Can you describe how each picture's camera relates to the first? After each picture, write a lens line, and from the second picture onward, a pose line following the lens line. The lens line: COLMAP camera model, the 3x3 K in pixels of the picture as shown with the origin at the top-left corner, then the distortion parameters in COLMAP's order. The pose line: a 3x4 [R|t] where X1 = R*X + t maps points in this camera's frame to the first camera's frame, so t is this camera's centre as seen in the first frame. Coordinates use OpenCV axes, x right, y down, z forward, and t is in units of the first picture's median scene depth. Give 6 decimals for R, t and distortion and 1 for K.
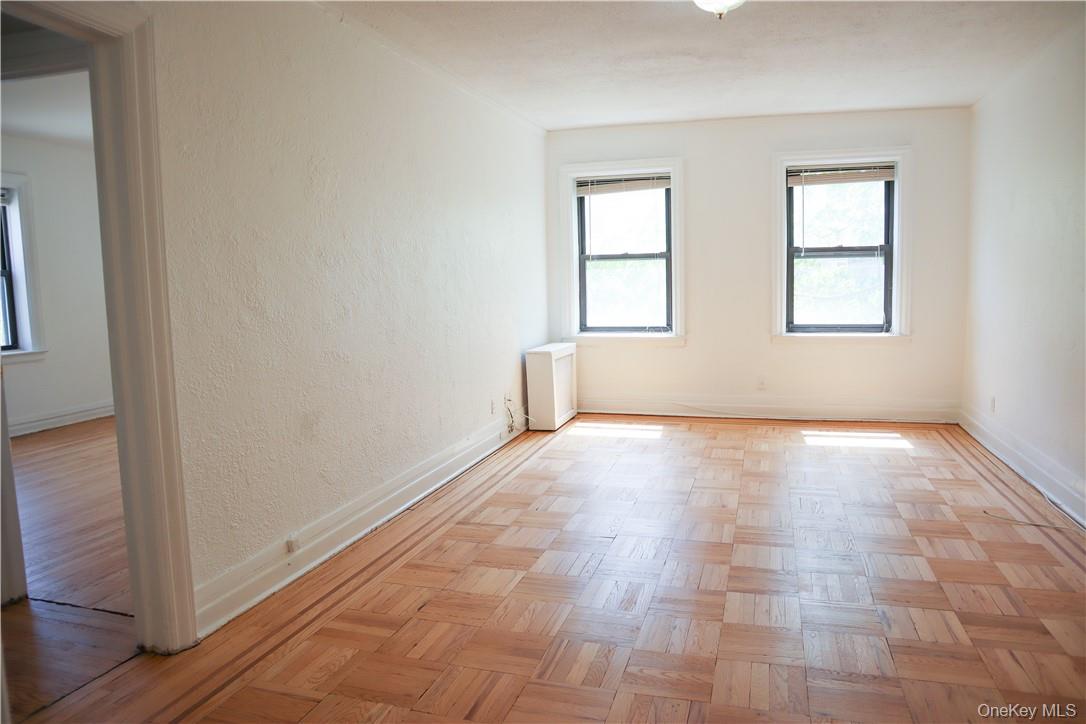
lens RADIAL K [[756.3, 0, 539.9], [0, 756.3, 364.3], [0, 0, 1]] dist [-0.101769, 0.027114]
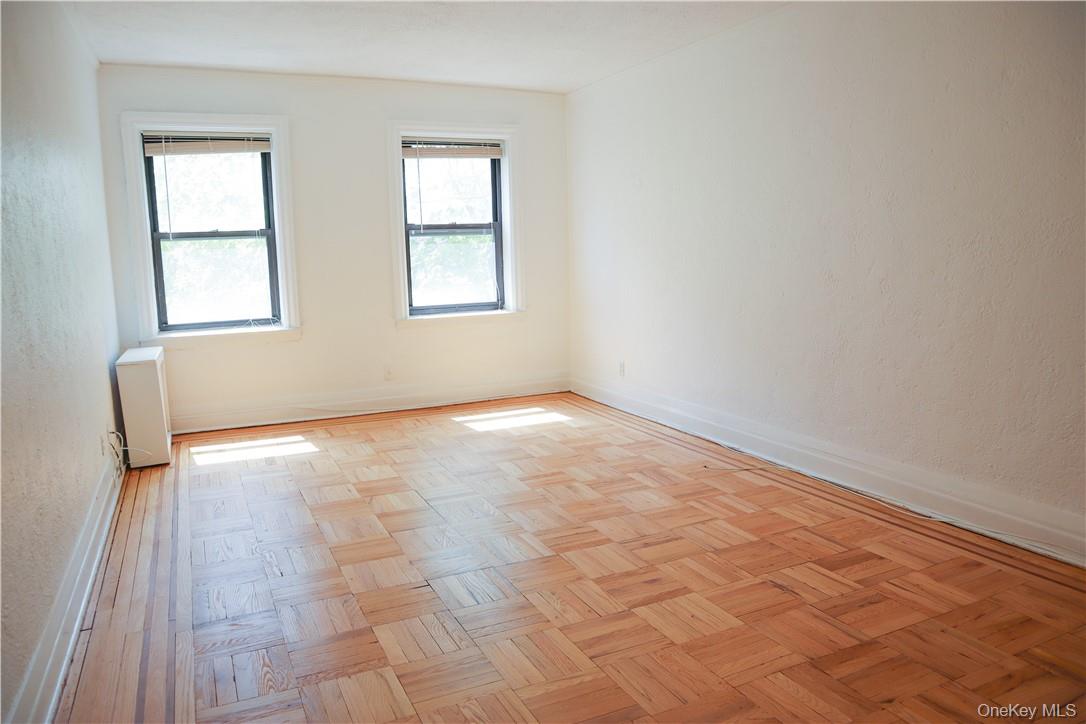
lens RADIAL K [[756.3, 0, 546.0], [0, 756.3, 359.3], [0, 0, 1]] dist [-0.101769, 0.027114]
pose [[0.738317, -0.093634, 0.667923, -0.179765], [0.086375, 0.995289, 0.044048, -0.015708], [-0.668901, 0.025171, 0.742926, 0.195264]]
